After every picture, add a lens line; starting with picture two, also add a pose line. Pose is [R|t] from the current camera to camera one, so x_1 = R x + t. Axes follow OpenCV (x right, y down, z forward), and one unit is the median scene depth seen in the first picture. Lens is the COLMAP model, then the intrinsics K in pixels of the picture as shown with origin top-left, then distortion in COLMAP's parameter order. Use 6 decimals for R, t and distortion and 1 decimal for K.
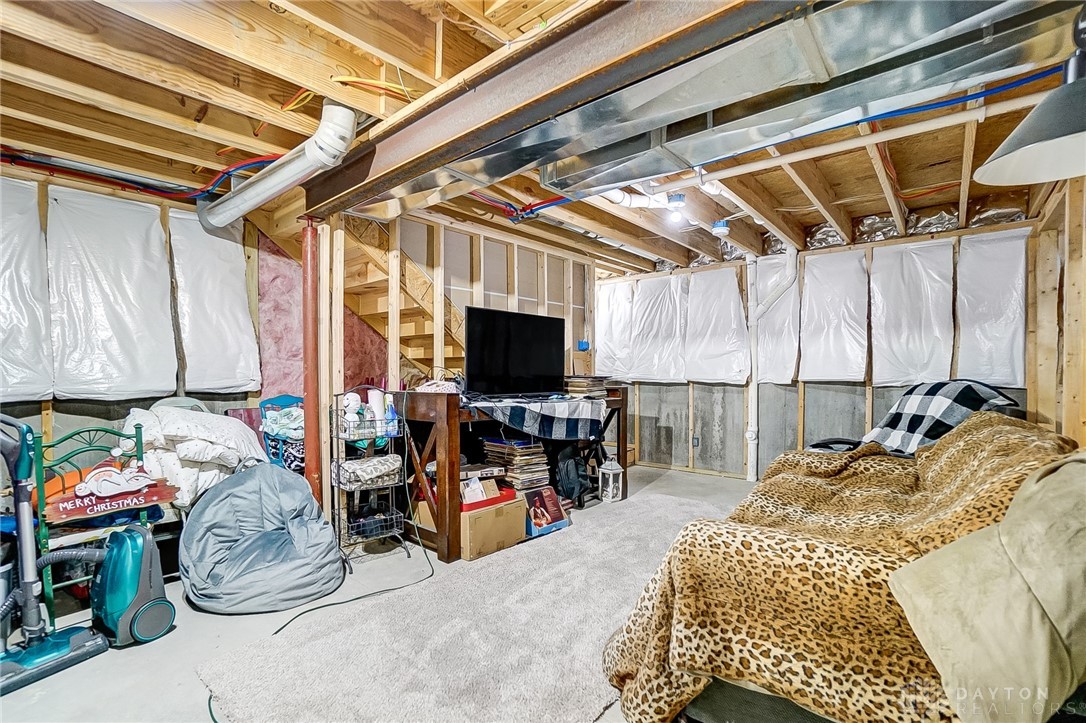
lens RADIAL K [[486.6, 0, 533.1], [0, 486.6, 370.5], [0, 0, 1]] dist [-0.001465, 0.000549]
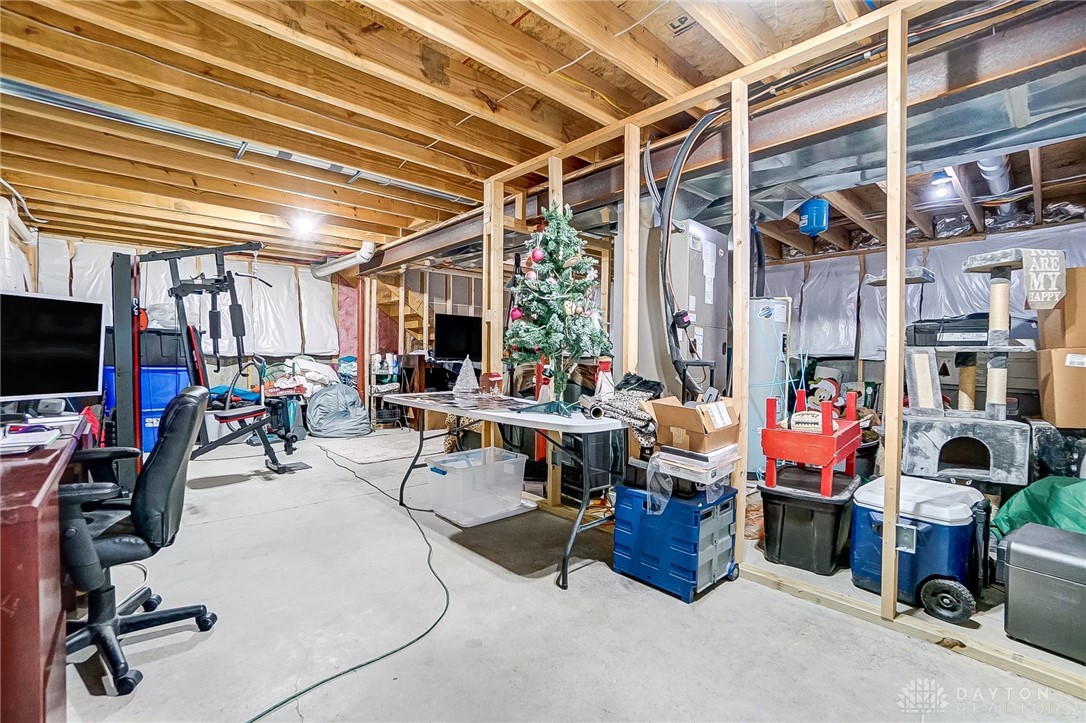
lens RADIAL K [[486.6, 0, 551.1], [0, 486.6, 356.3], [0, 0, 1]] dist [-0.001465, 0.000549]
pose [[0.995041, 0.011319, -0.098822, 0.584231], [-0.012055, 0.999904, -0.006861, 0.057041], [0.098735, 0.008018, 0.995081, -1.041369]]
